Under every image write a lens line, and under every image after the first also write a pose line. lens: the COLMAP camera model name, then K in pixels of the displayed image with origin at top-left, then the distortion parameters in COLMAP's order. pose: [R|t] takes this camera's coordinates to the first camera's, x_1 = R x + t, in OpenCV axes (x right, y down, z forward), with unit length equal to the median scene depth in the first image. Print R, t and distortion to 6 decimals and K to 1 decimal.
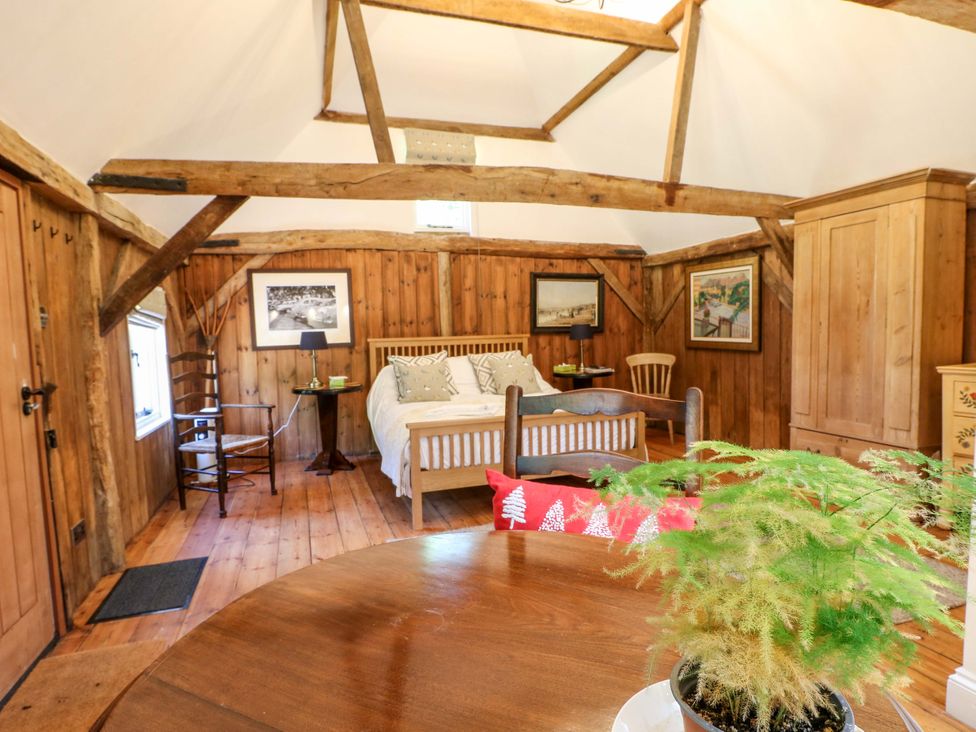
lens RADIAL K [[550.5, 0, 483.3], [0, 550.5, 359.6], [0, 0, 1]] dist [0.000668, -0.001725]
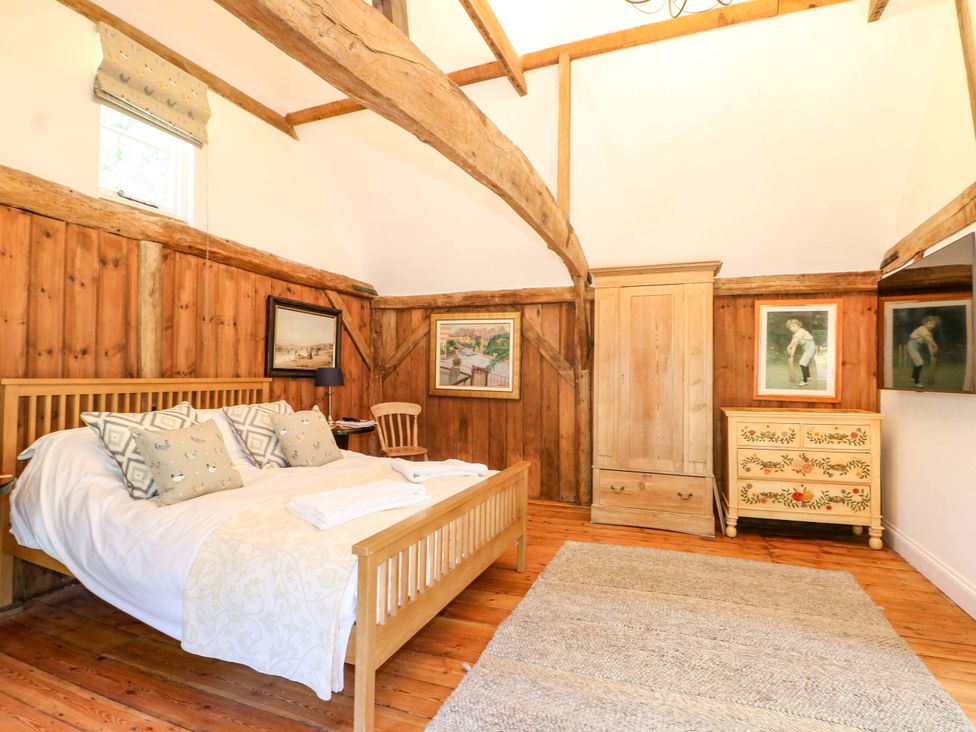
lens RADIAL K [[507.0, 0, 482.9], [0, 507.0, 365.6], [0, 0, 1]] dist [0.000752, -0.014500]
pose [[0.648521, 0.044948, 0.759869, -0.278737], [0.015160, 0.997294, -0.071931, -0.010675], [-0.761046, 0.058169, 0.646085, 0.385485]]
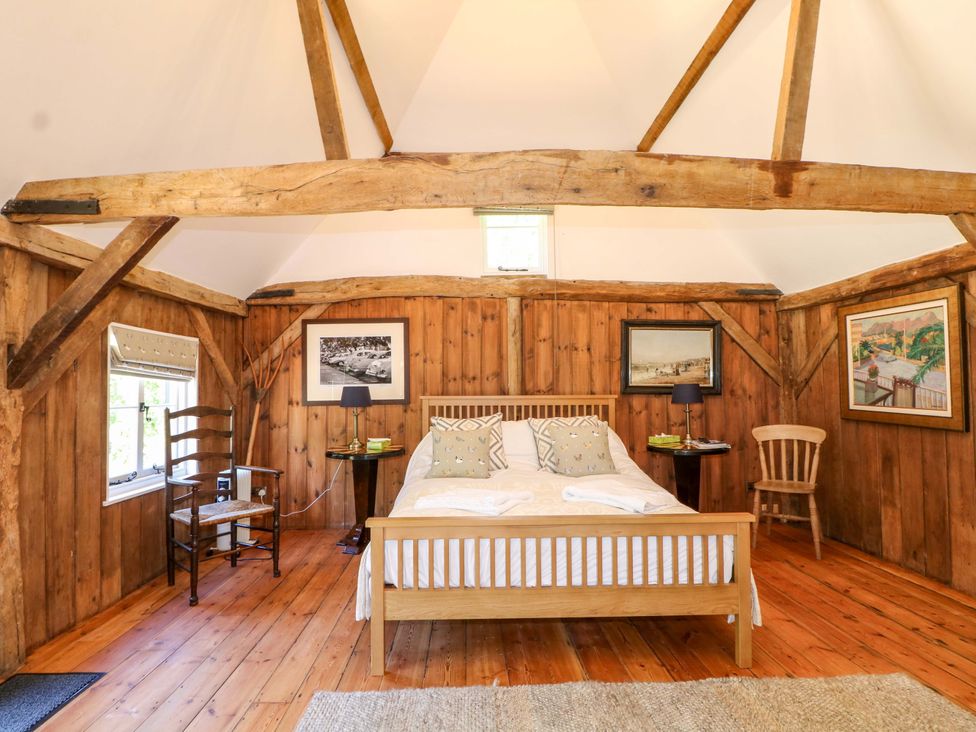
lens RADIAL K [[507.0, 0, 482.9], [0, 507.0, 365.6], [0, 0, 1]] dist [0.000752, -0.014500]
pose [[0.956026, 0.008181, -0.293168, 0.126151], [-0.035246, 0.995571, -0.087155, -0.019324], [0.291157, 0.093655, 0.952080, 0.257978]]
